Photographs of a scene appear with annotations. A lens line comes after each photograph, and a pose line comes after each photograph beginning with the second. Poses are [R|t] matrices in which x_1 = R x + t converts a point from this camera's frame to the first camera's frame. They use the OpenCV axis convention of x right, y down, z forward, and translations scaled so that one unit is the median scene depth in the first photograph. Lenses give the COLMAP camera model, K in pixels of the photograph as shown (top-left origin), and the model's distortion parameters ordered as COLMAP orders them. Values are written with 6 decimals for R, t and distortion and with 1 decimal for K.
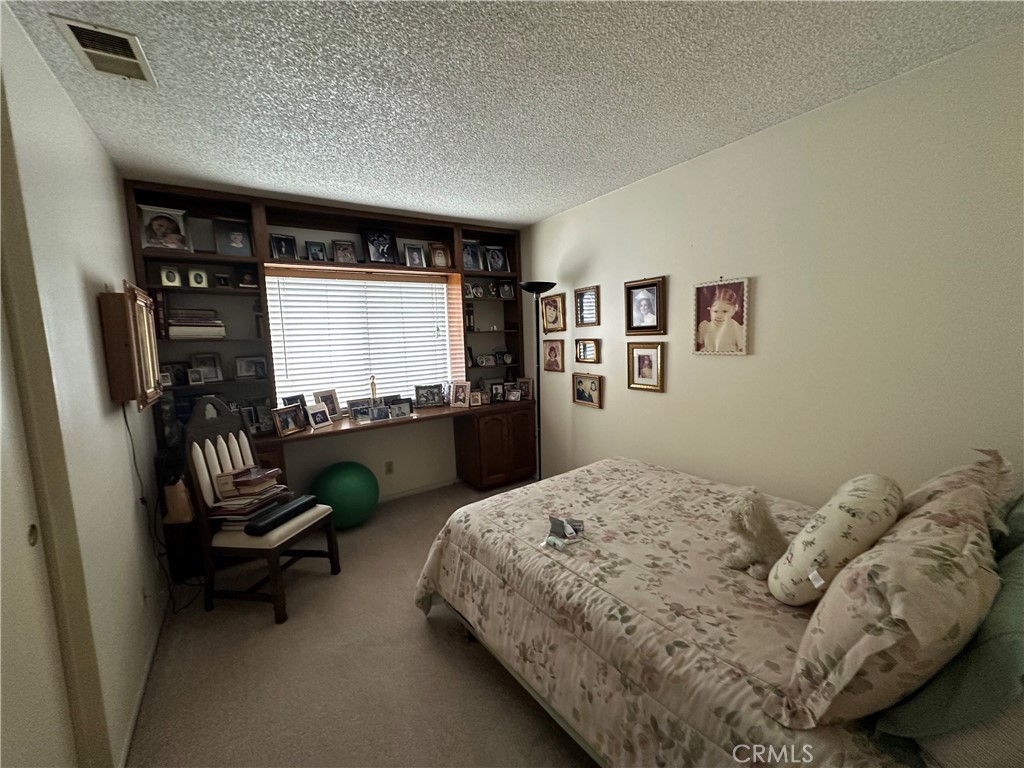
lens RADIAL K [[412.0, 0, 512.0], [0, 412.0, 384.0], [0, 0, 1]] dist [-0.000860, -0.000121]
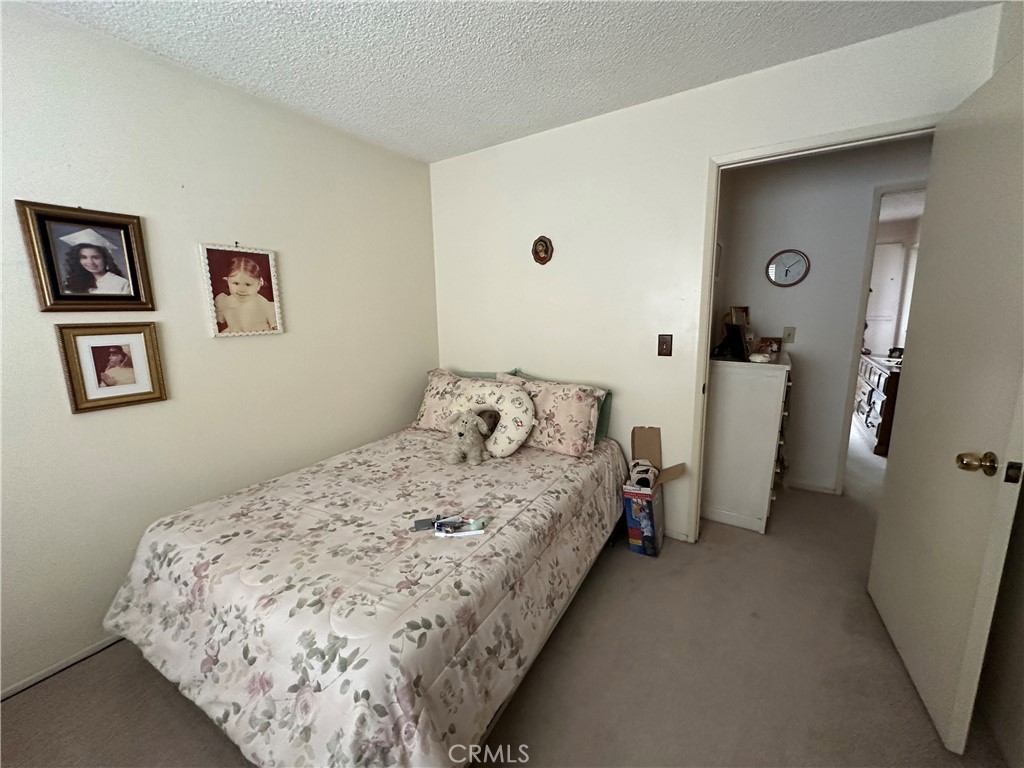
lens RADIAL K [[412.0, 0, 512.0], [0, 412.0, 384.0], [0, 0, 1]] dist [-0.000860, -0.000121]
pose [[-0.389697, -0.121714, 0.912864, -0.546498], [0.136393, 0.972669, 0.187914, -0.063739], [-0.910787, 0.197737, -0.362446, 0.903772]]
